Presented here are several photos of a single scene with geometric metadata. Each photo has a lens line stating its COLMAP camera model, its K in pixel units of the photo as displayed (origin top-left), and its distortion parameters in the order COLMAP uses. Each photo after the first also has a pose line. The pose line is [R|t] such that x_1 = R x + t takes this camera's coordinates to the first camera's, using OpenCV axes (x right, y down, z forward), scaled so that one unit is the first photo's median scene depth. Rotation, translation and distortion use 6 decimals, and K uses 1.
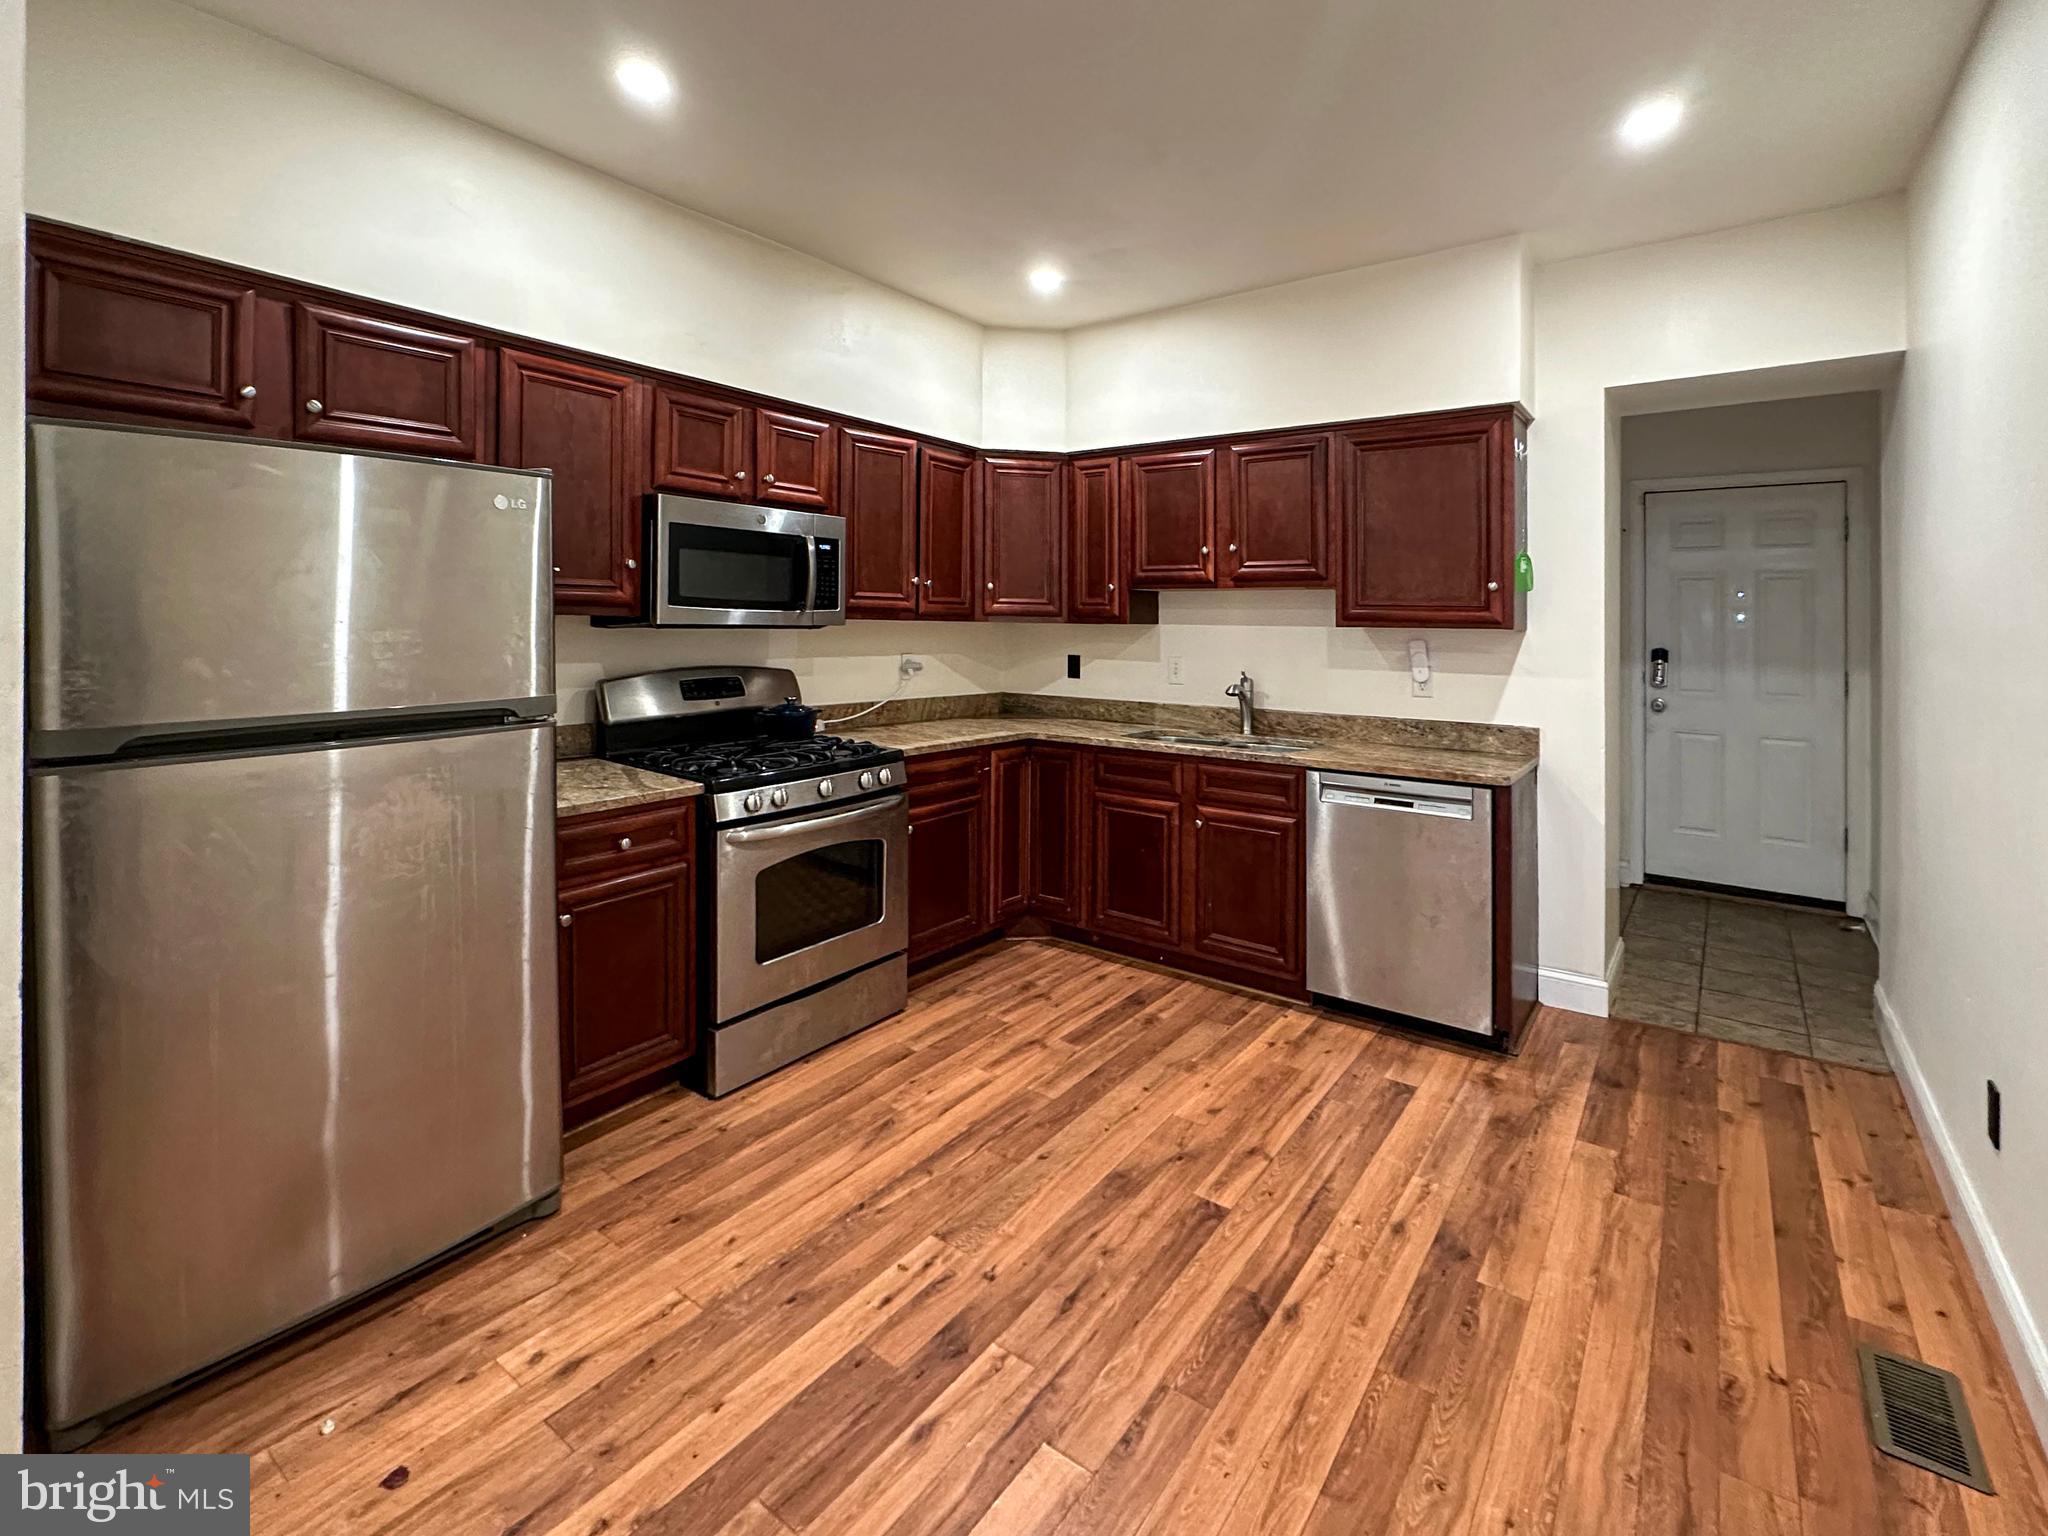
lens RADIAL K [[867.7, 0, 1058.3], [0, 867.7, 760.3], [0, 0, 1]] dist [-0.003333, 0.000196]
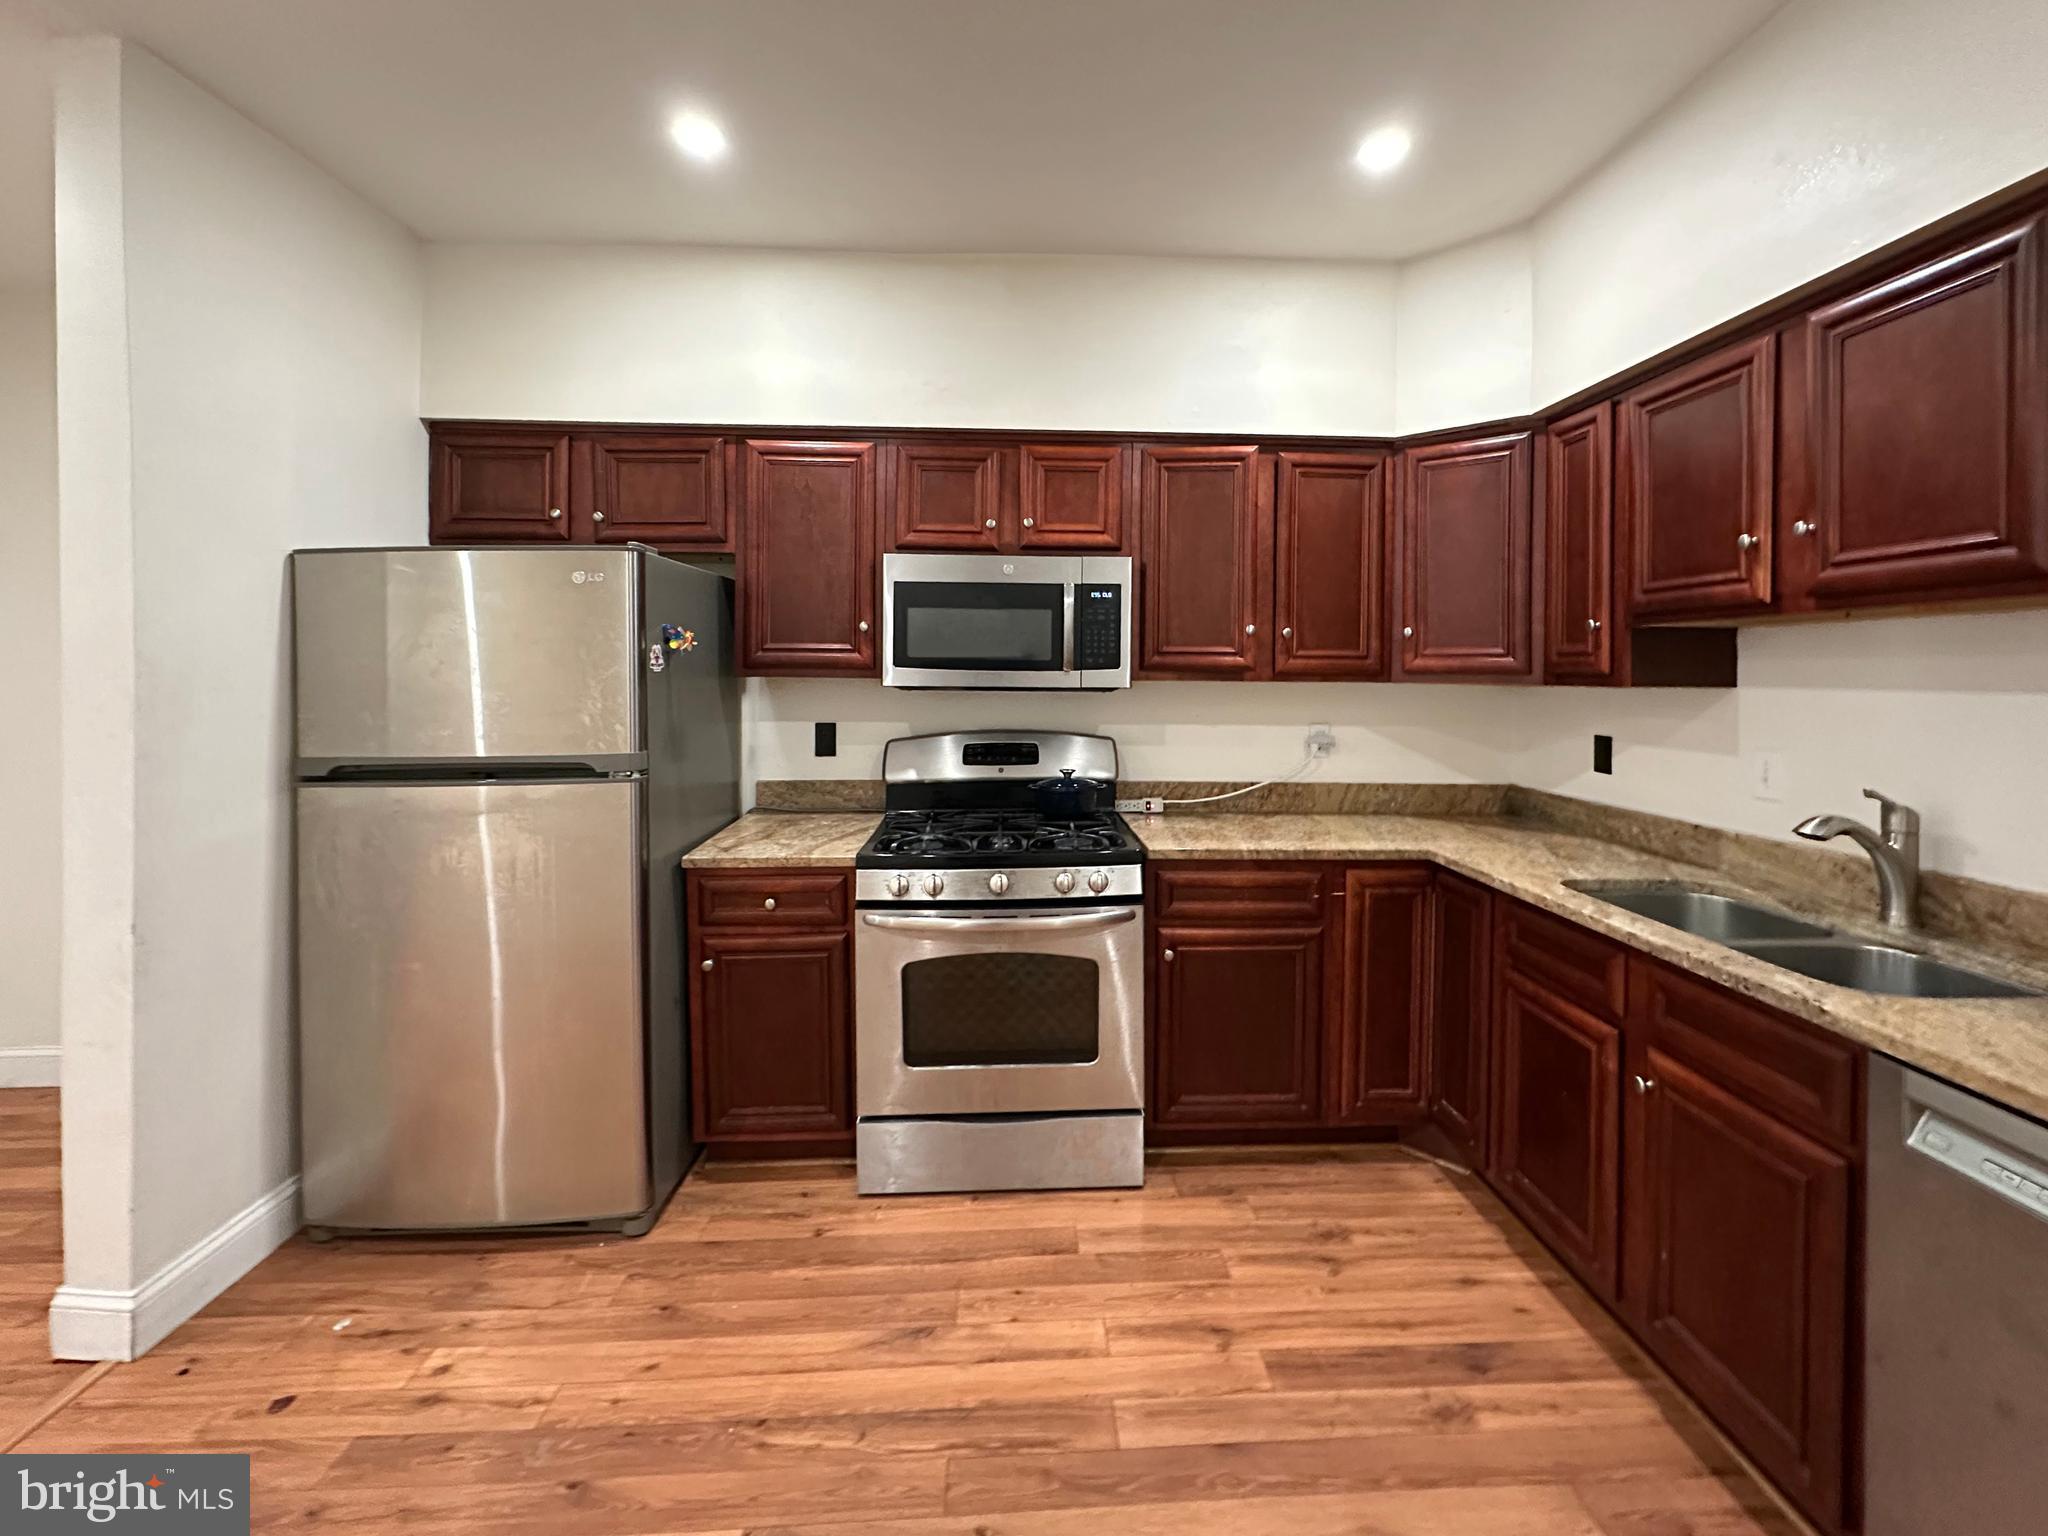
lens RADIAL K [[845.9, 0, 1070.2], [0, 845.9, 766.5], [0, 0, 1]] dist [-0.002780, -0.000266]
pose [[0.638388, 0.076352, -0.765918, 0.406152], [-0.120424, 0.992722, -0.001411, -0.090047], [0.760236, 0.093135, 0.642937, 0.548853]]
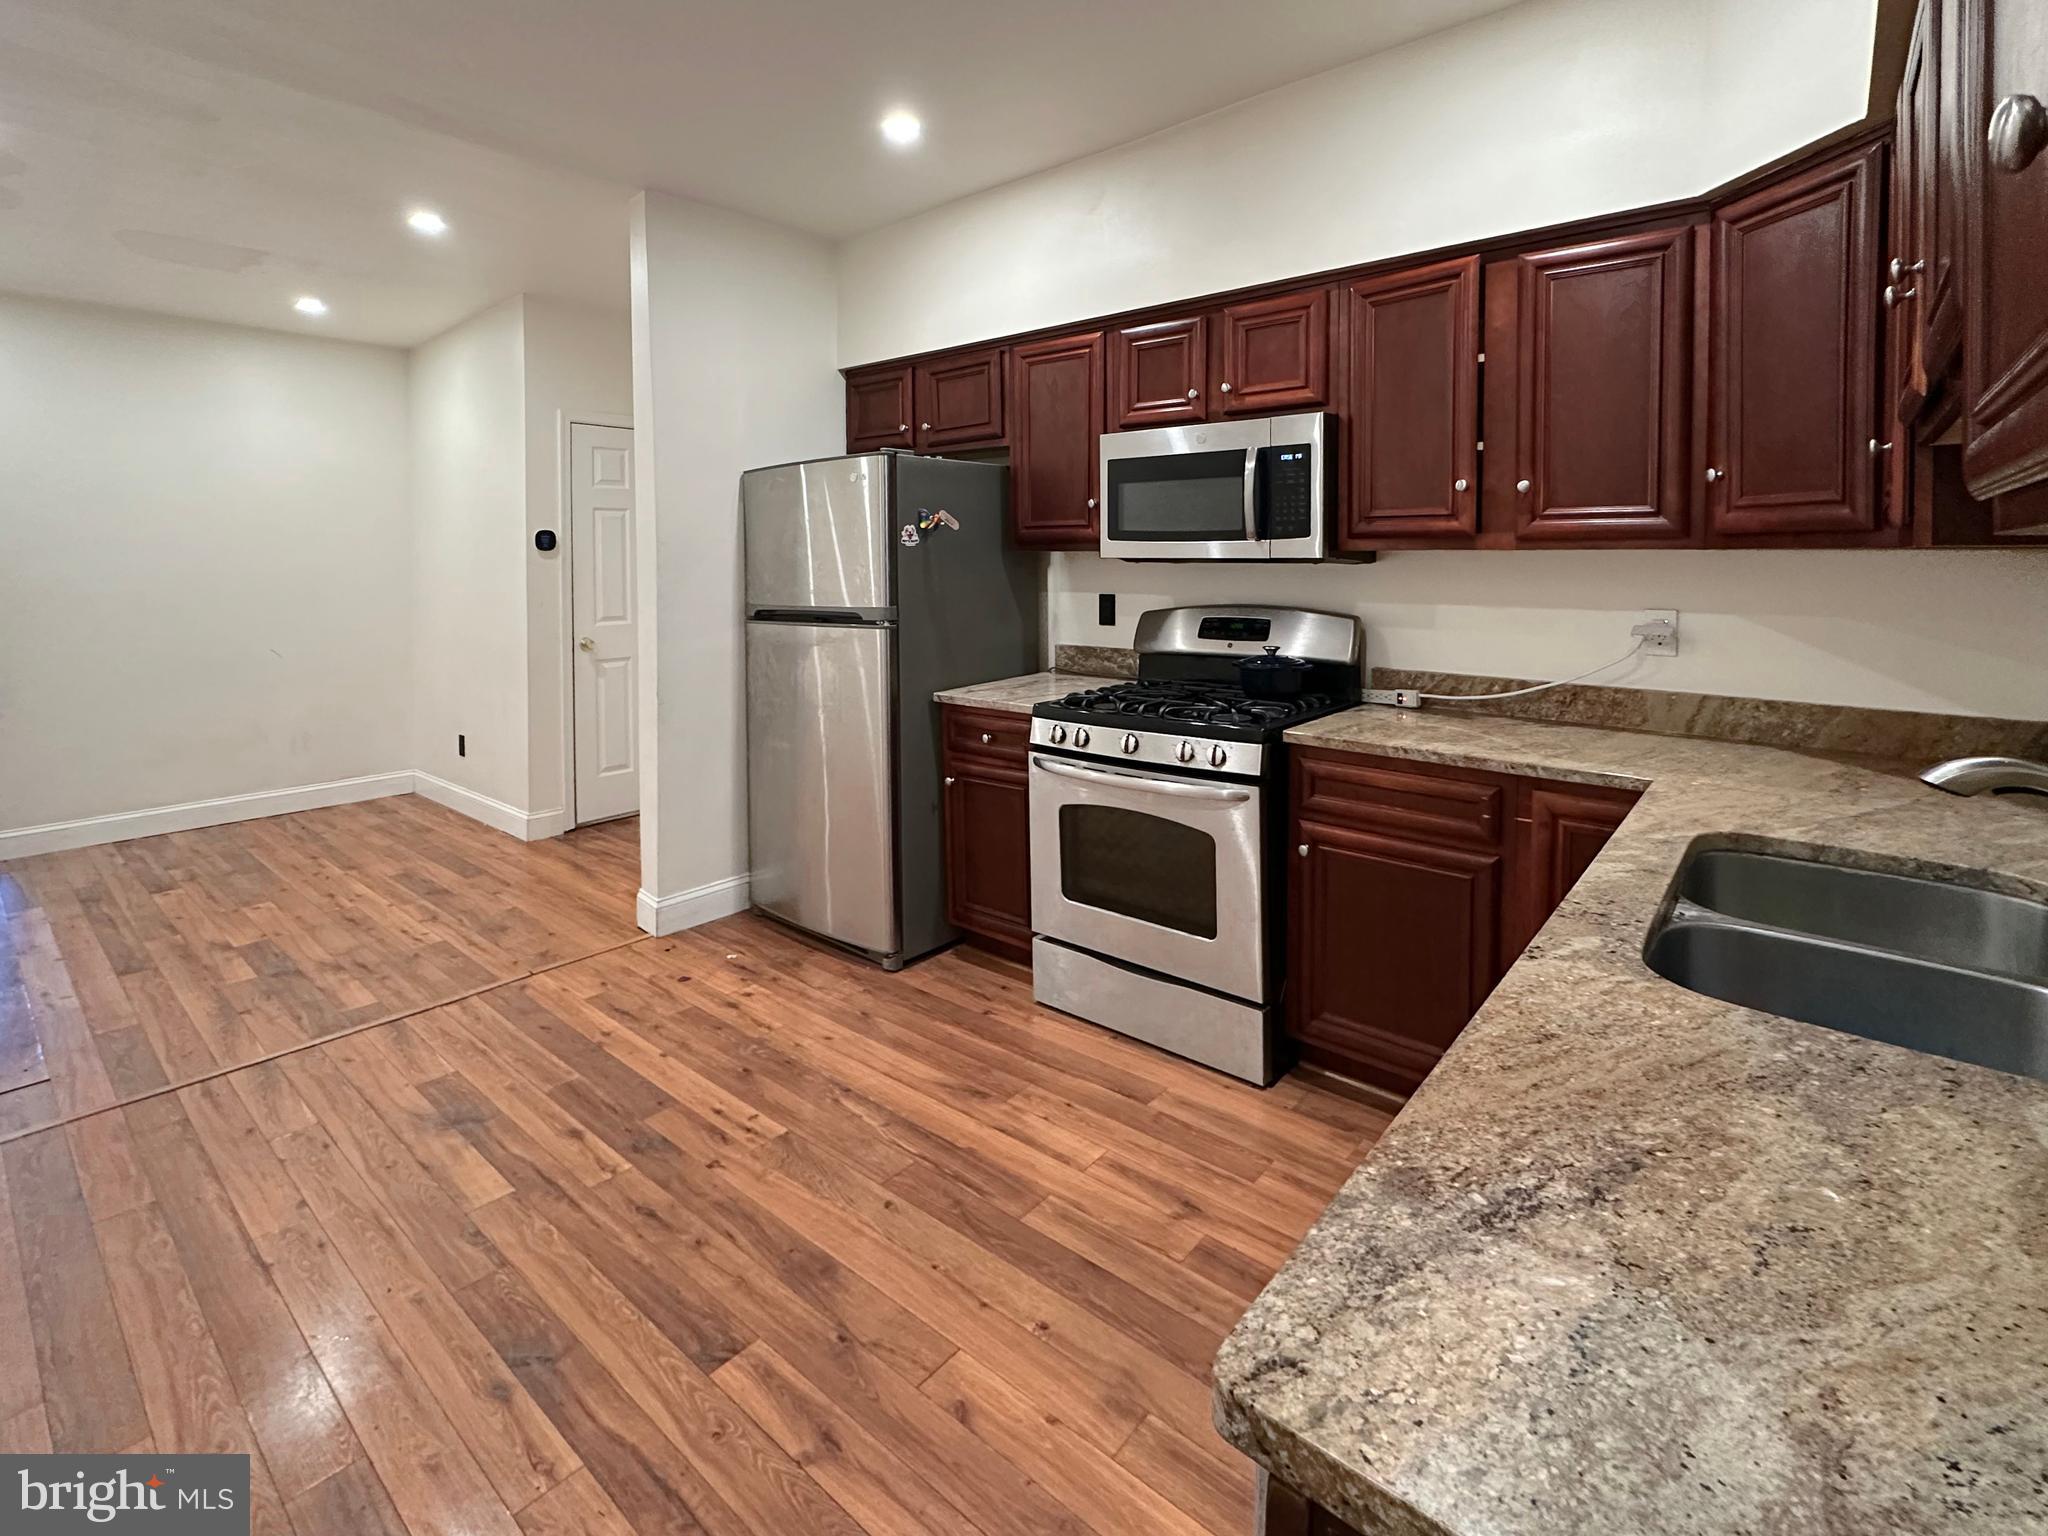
lens RADIAL K [[969.0, 0, 1058.0], [0, 969.0, 707.7], [0, 0, 1]] dist [-0.002056, 0.000691]
pose [[-0.058097, 0.139002, -0.988586, 0.732692], [-0.157957, 0.976505, 0.146586, -0.142123], [0.985735, 0.164670, -0.034776, 1.008696]]
